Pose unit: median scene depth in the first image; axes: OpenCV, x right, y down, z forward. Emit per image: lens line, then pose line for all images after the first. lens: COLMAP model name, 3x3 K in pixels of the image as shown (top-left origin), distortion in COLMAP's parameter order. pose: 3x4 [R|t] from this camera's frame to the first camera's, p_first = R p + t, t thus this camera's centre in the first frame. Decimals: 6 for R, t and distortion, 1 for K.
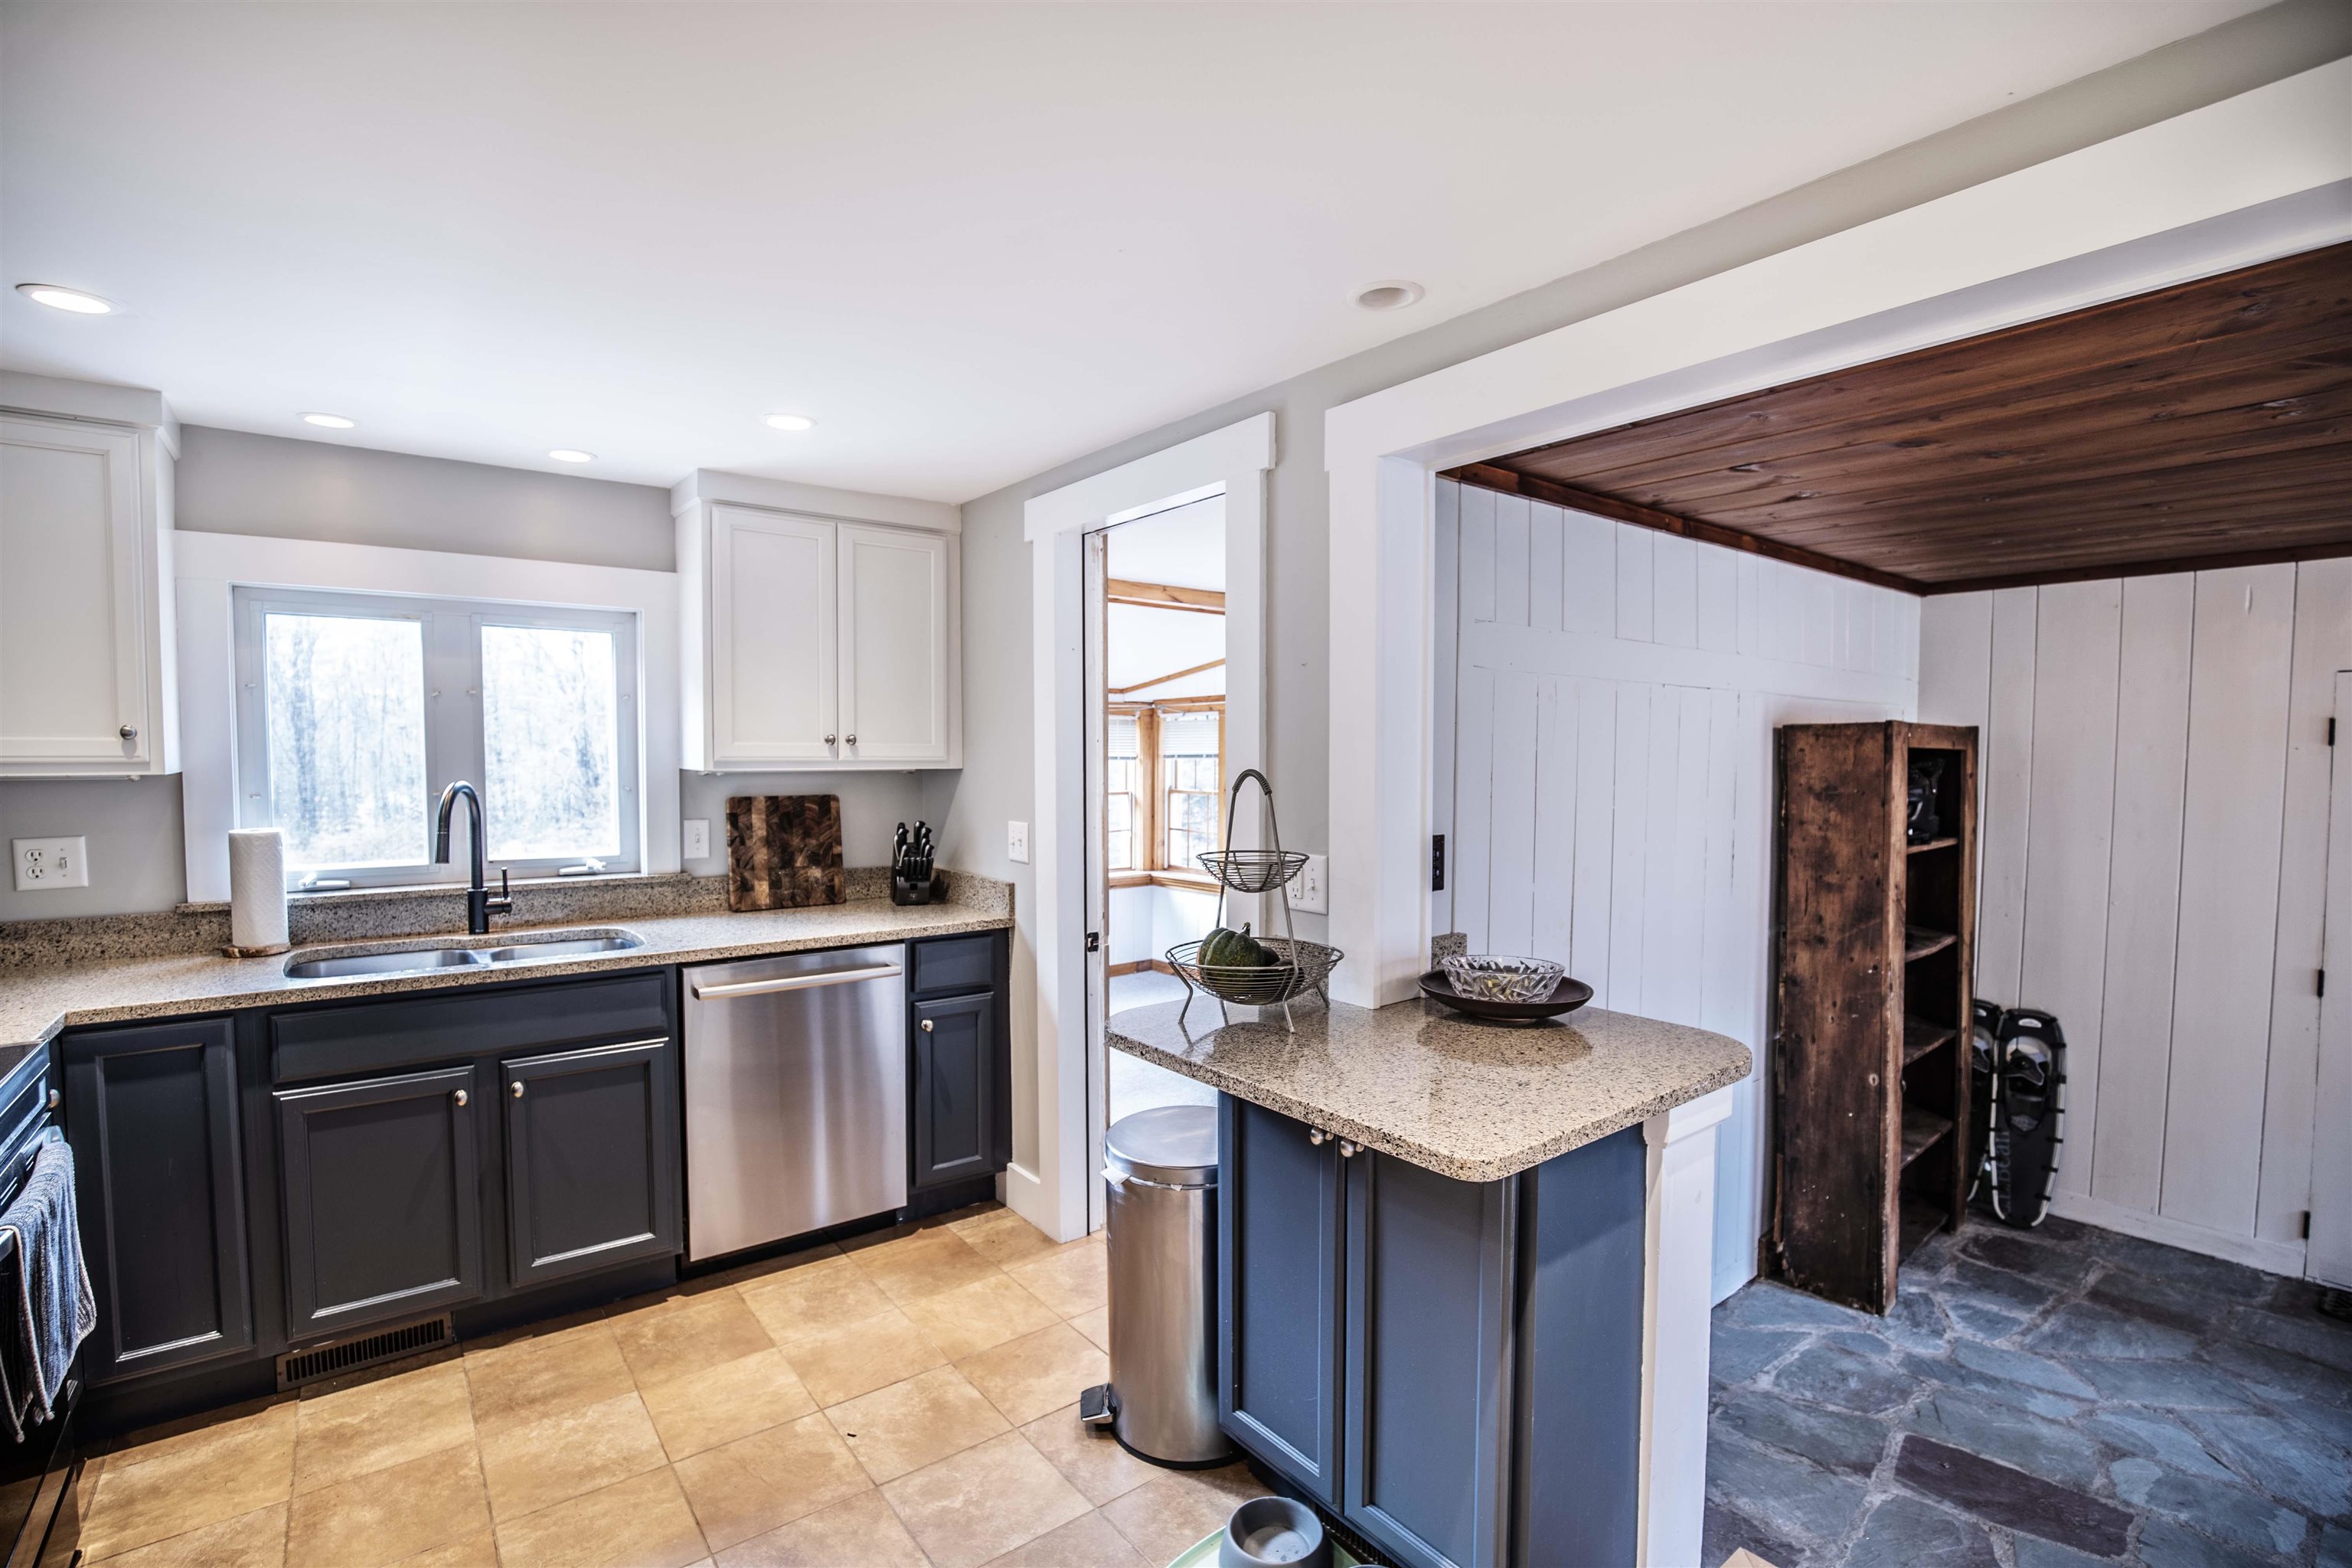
lens RADIAL K [[1085.5, 0, 1175.3], [0, 1085.5, 796.3], [0, 0, 1]] dist [-0.036754, 0.007098]
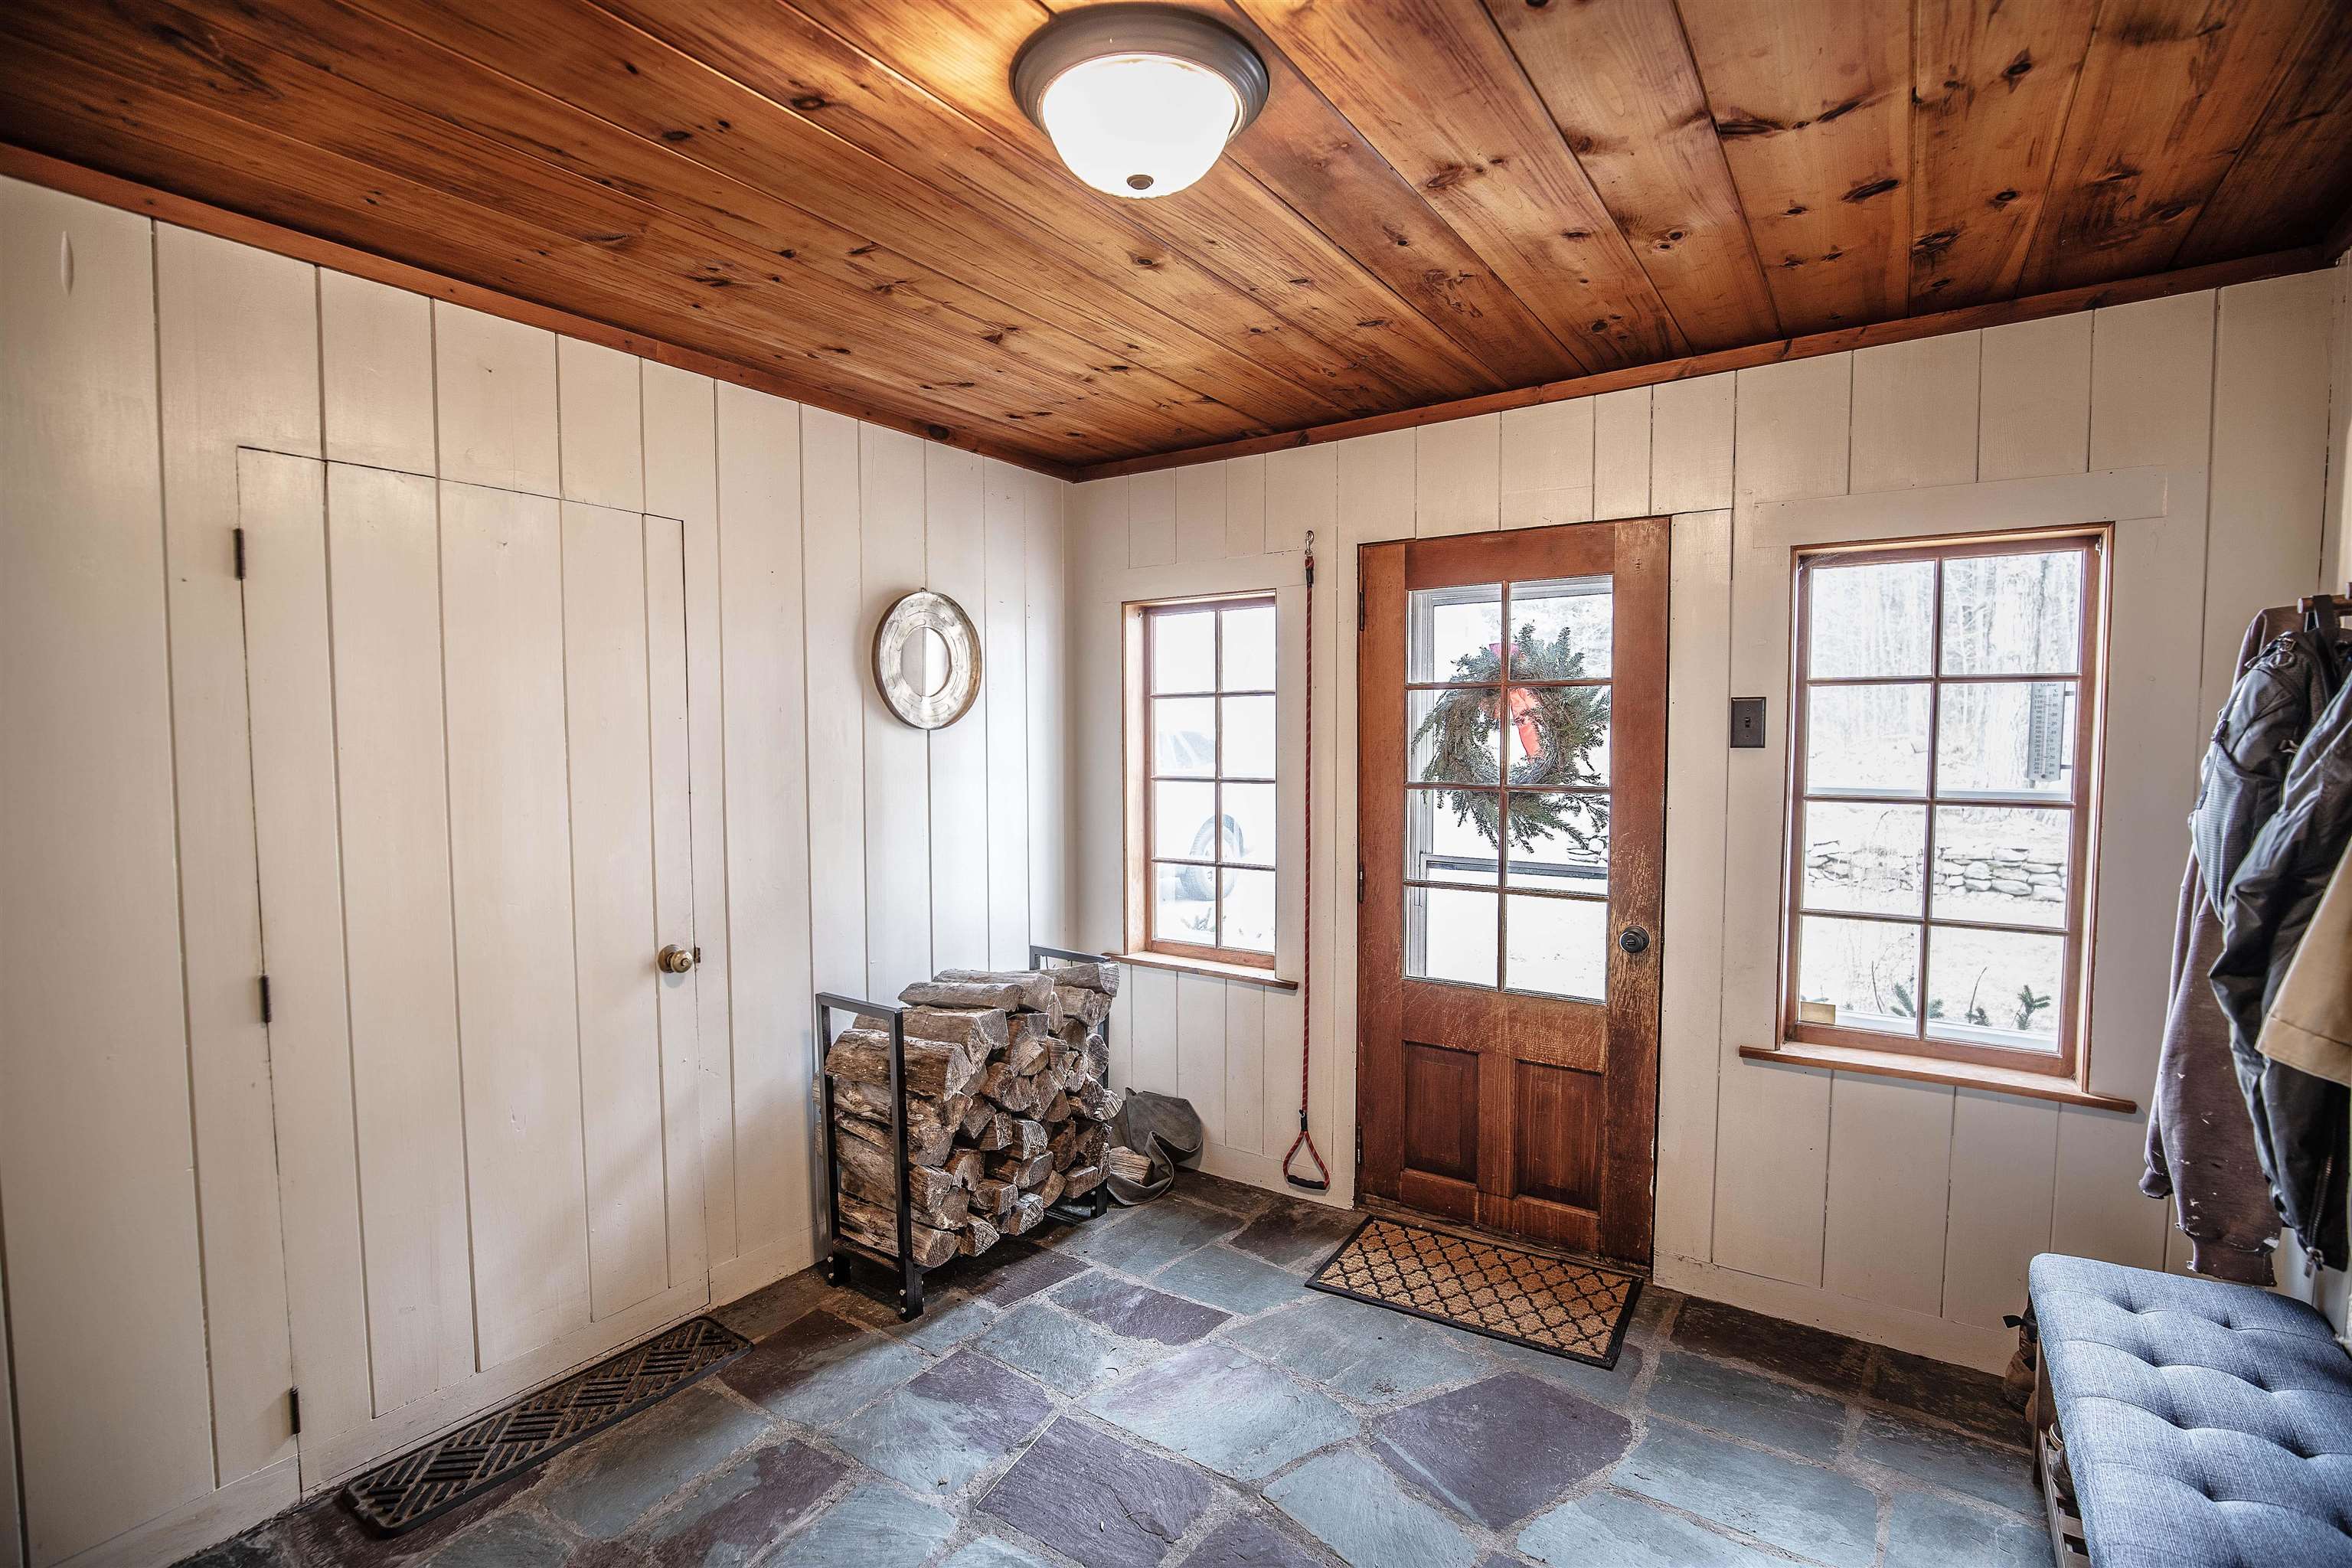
lens RADIAL K [[1085.5, 0, 1175.3], [0, 1085.5, 796.3], [0, 0, 1]] dist [-0.036754, 0.007098]
pose [[-0.309775, -0.060234, 0.948900, 0.435678], [0.039759, 0.996298, 0.076222, 0.047802], [-0.949978, 0.061339, -0.306233, 0.760071]]
